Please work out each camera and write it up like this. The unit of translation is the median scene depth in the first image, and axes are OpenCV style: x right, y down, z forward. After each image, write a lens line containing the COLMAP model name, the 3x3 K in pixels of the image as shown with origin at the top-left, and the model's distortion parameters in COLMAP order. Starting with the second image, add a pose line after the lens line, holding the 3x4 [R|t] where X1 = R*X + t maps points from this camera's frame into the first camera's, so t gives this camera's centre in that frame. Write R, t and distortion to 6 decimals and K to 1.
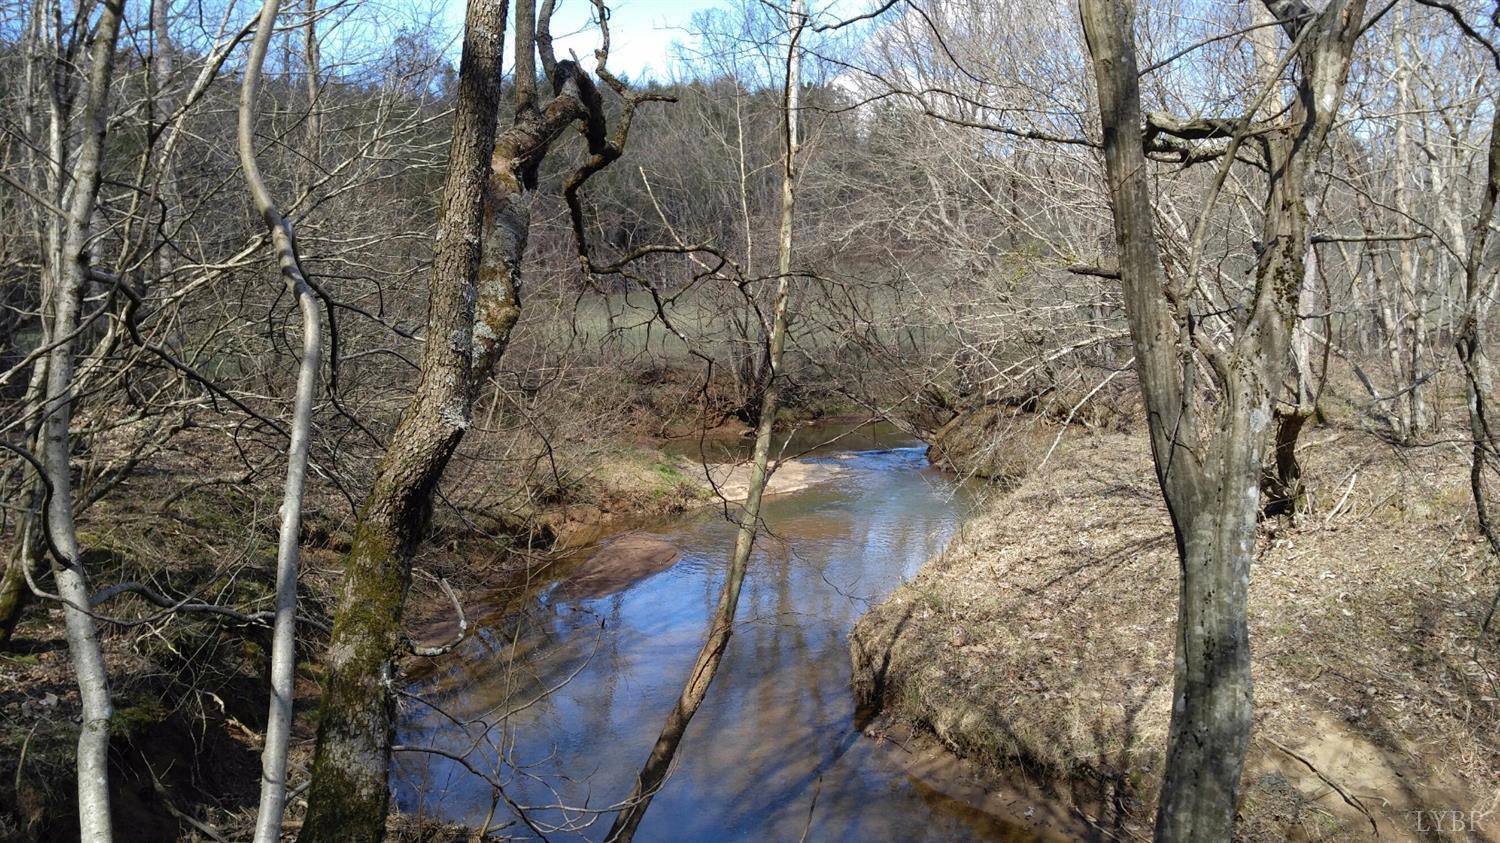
lens RADIAL K [[1077.9, 0, 747.4], [0, 1077.9, 442.5], [0, 0, 1]] dist [0.067482, -0.089372]
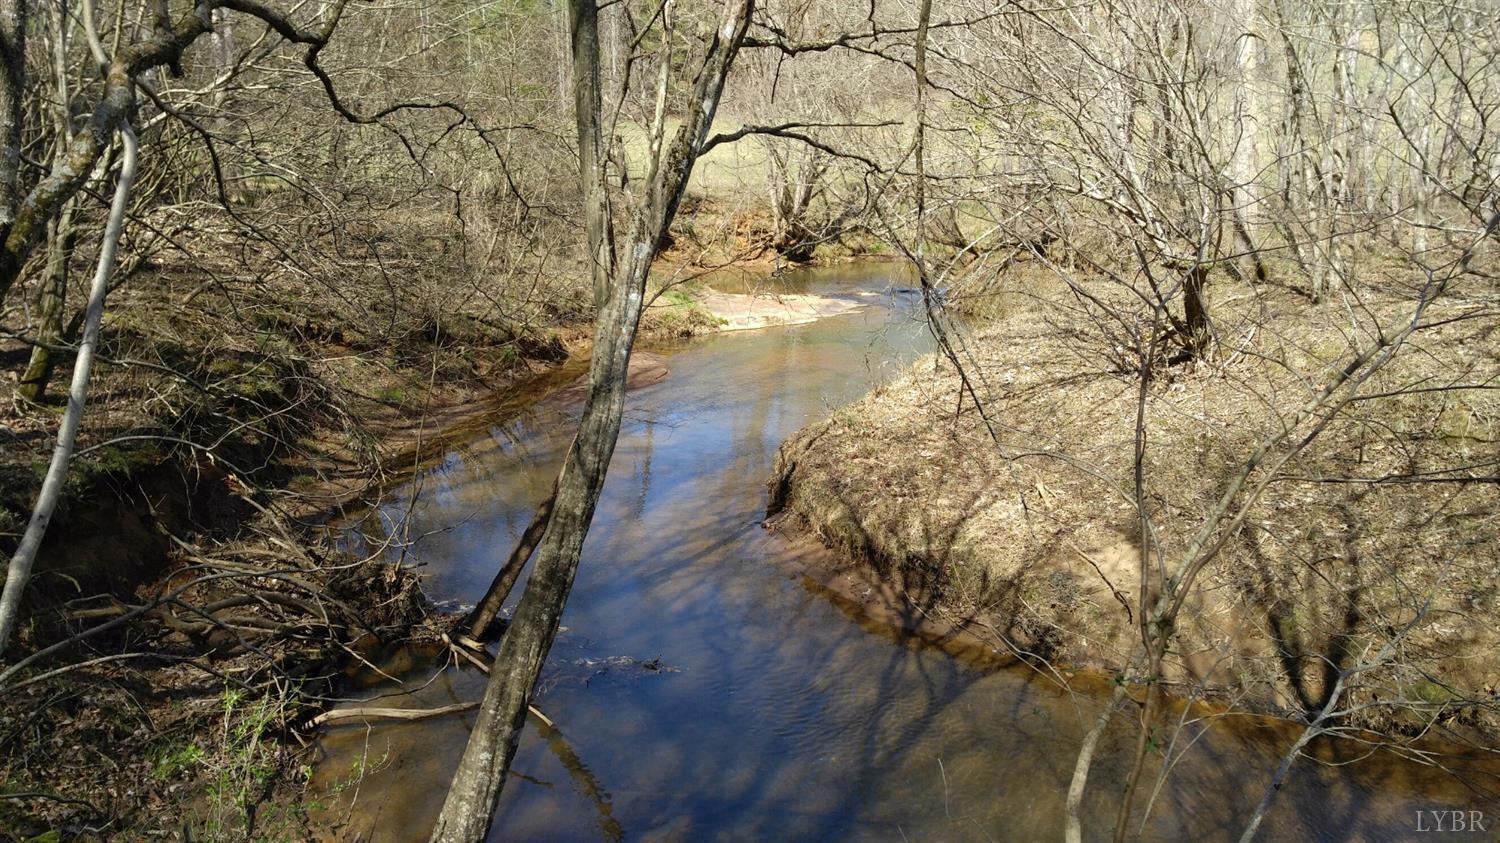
lens RADIAL K [[1077.9, 0, 747.4], [0, 1077.9, 442.5], [0, 0, 1]] dist [0.067482, -0.089372]
pose [[0.994210, 0.063111, -0.086969, 0.175421], [-0.049218, 0.986918, 0.153527, 0.001490], [0.095520, -0.148358, 0.984310, -0.123936]]
